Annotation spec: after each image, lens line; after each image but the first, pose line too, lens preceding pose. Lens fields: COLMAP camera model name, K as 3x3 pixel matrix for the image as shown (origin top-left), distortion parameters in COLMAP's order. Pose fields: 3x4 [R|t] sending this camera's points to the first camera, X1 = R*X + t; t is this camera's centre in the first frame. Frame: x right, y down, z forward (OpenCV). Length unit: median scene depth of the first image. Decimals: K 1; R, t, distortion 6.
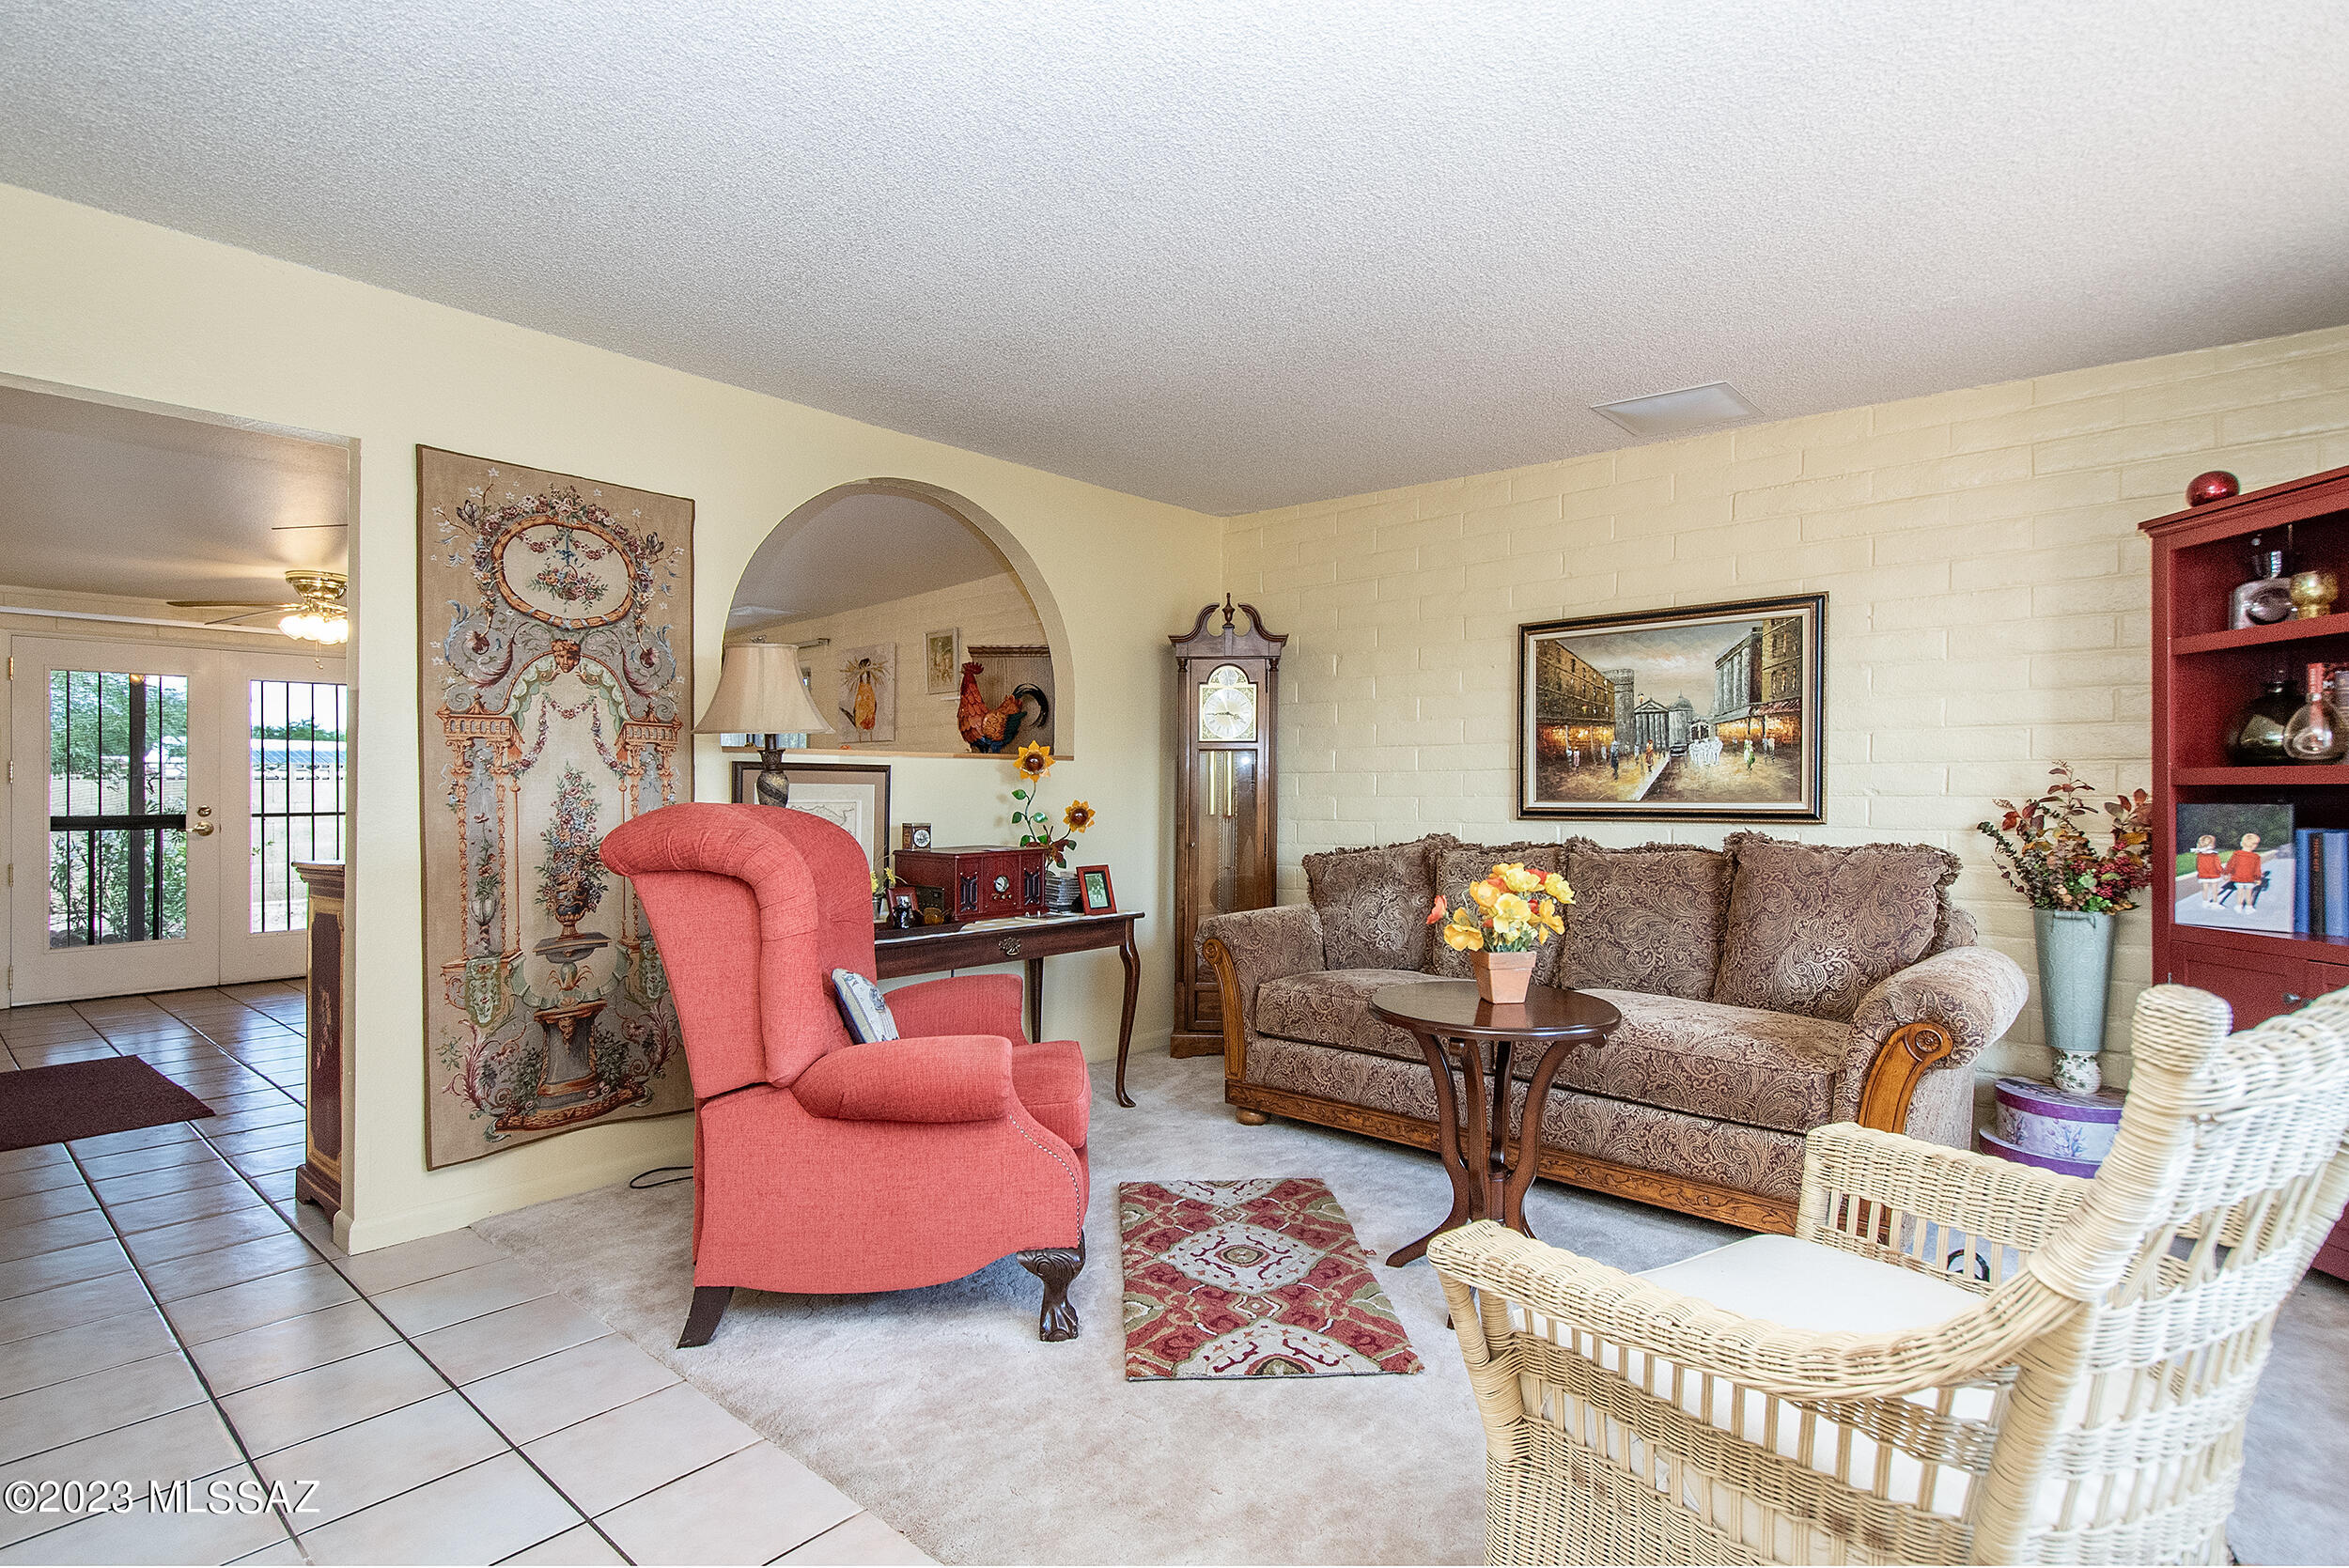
lens RADIAL K [[1128.7, 0, 1187.5], [0, 1128.7, 785.0], [0, 0, 1]] dist [0.016576, -0.006368]
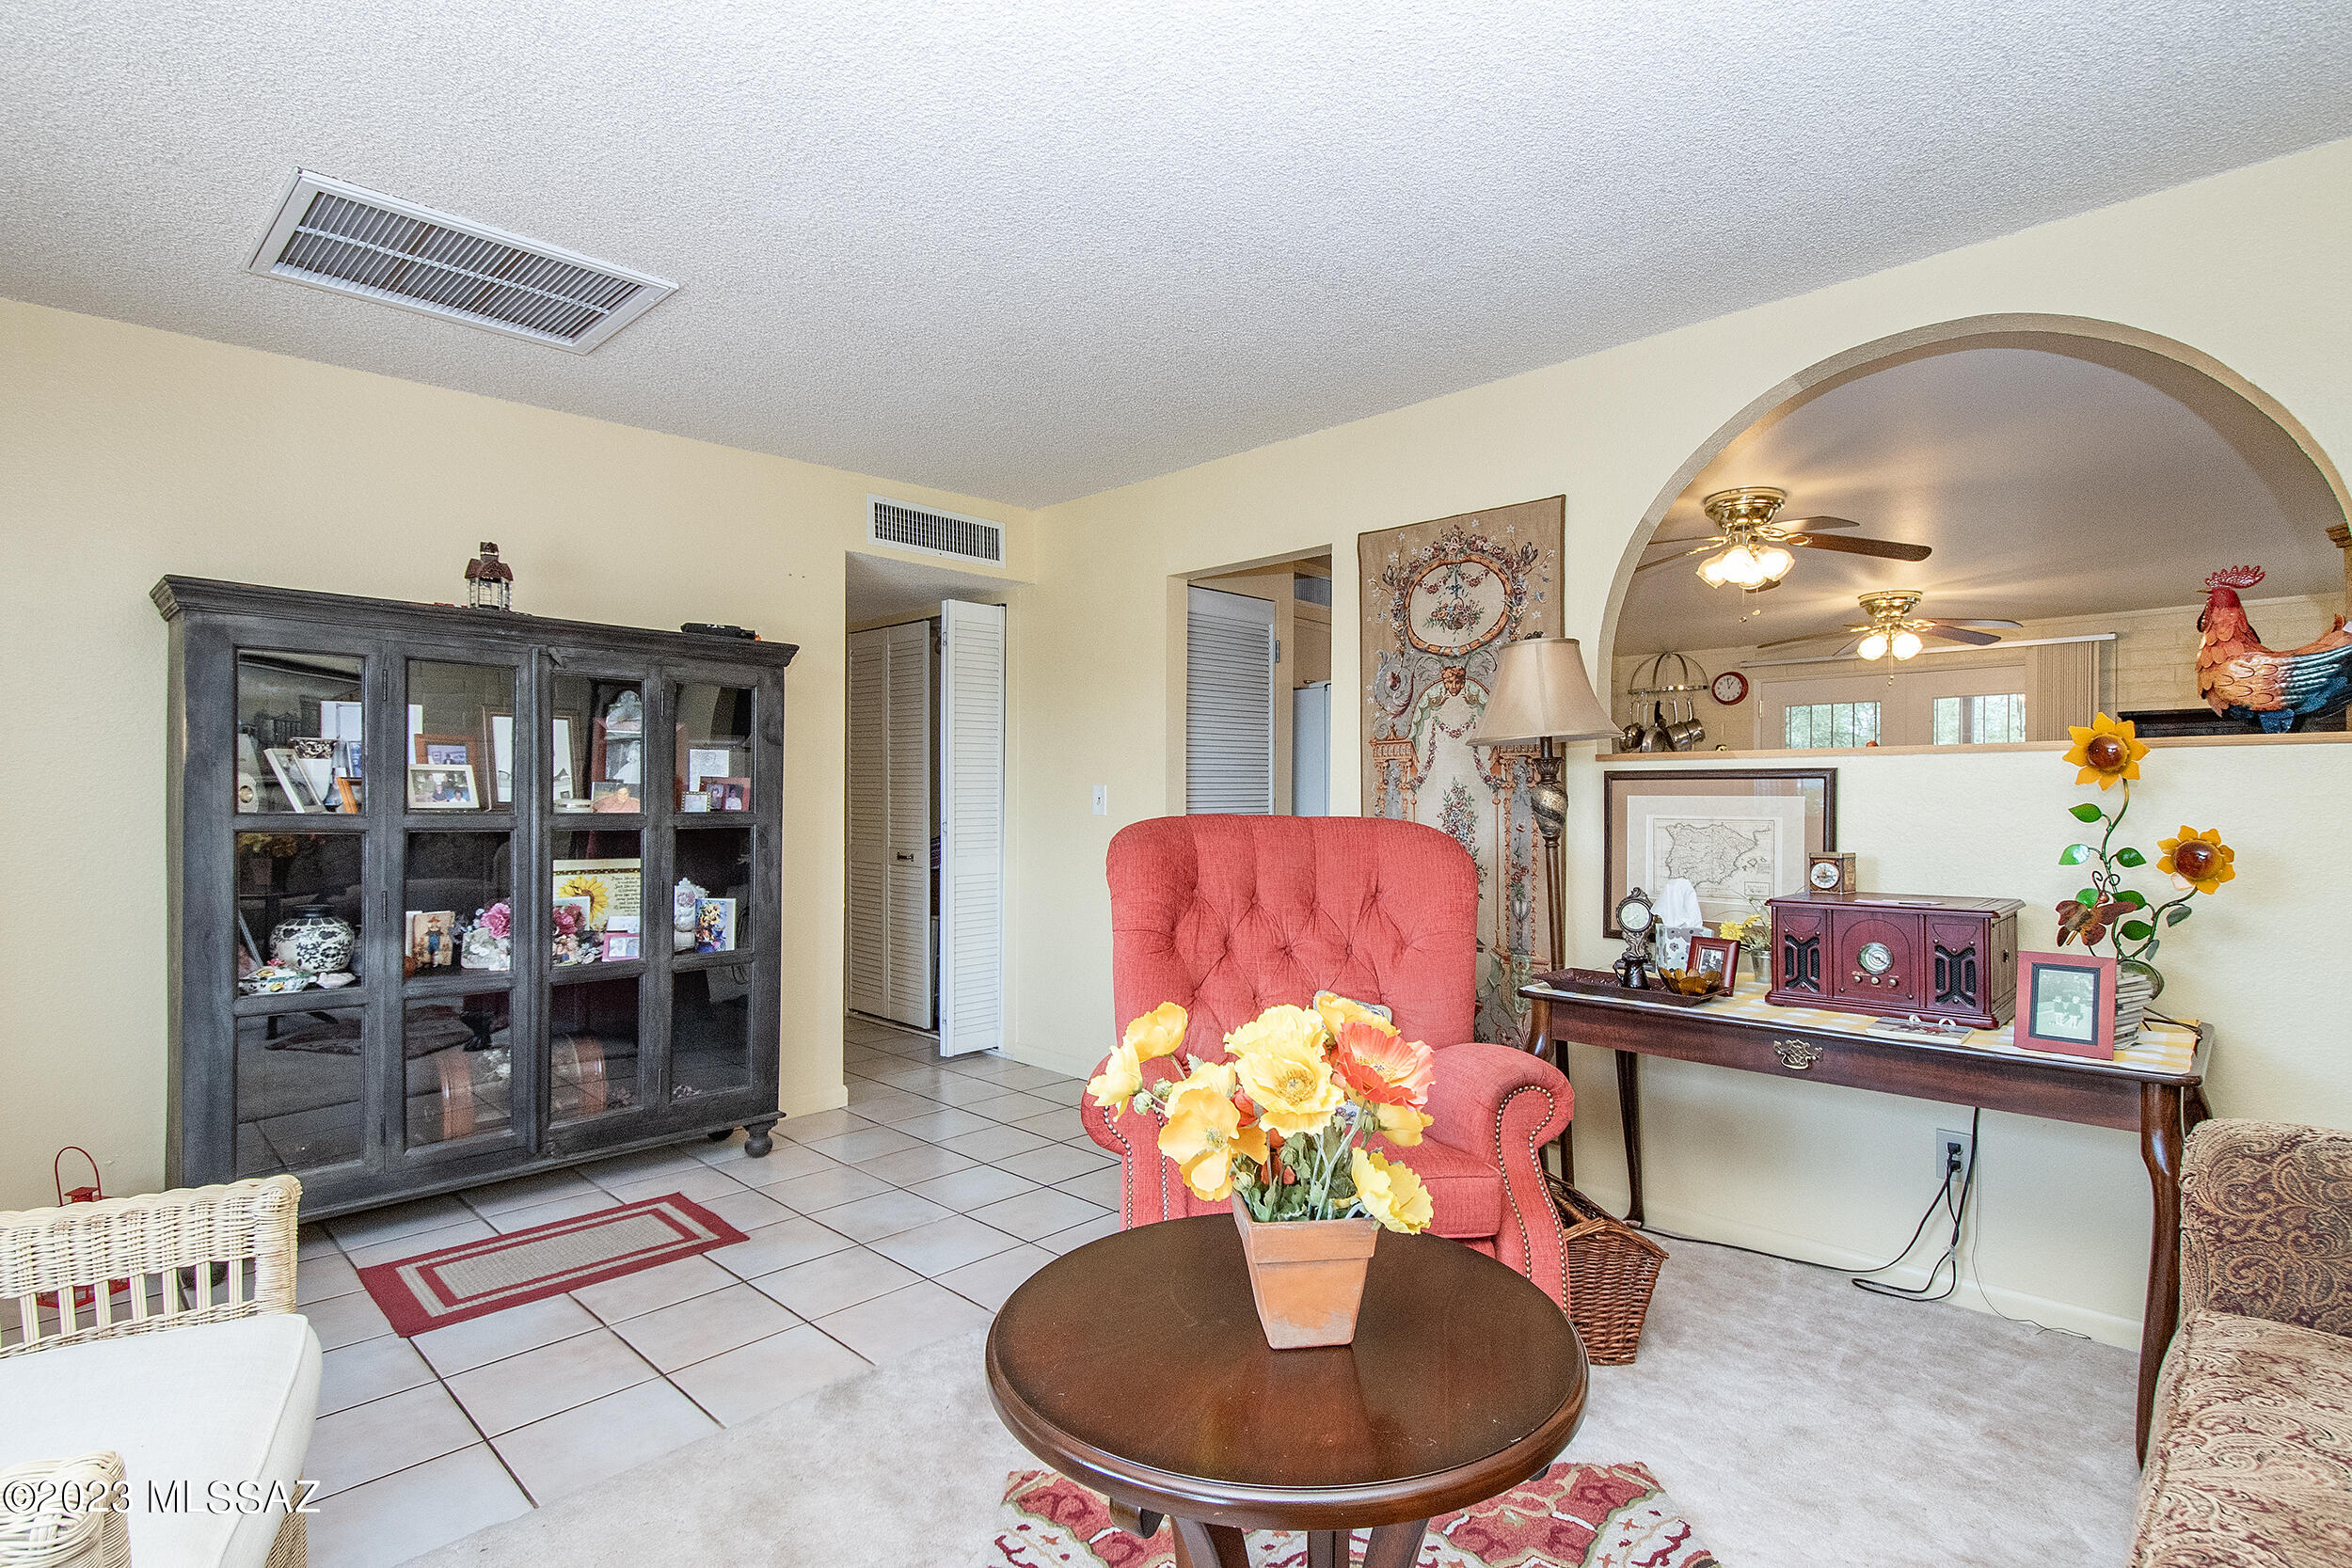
lens RADIAL K [[1130.1, 0, 1197.7], [0, 1130.1, 791.2], [0, 0, 1]] dist [0.016576, -0.006368]
pose [[-0.041457, -0.009089, -0.999099, 0.557277], [0.002841, 0.999954, -0.009215, 0.002474], [0.999136, -0.003220, -0.041429, 0.797885]]
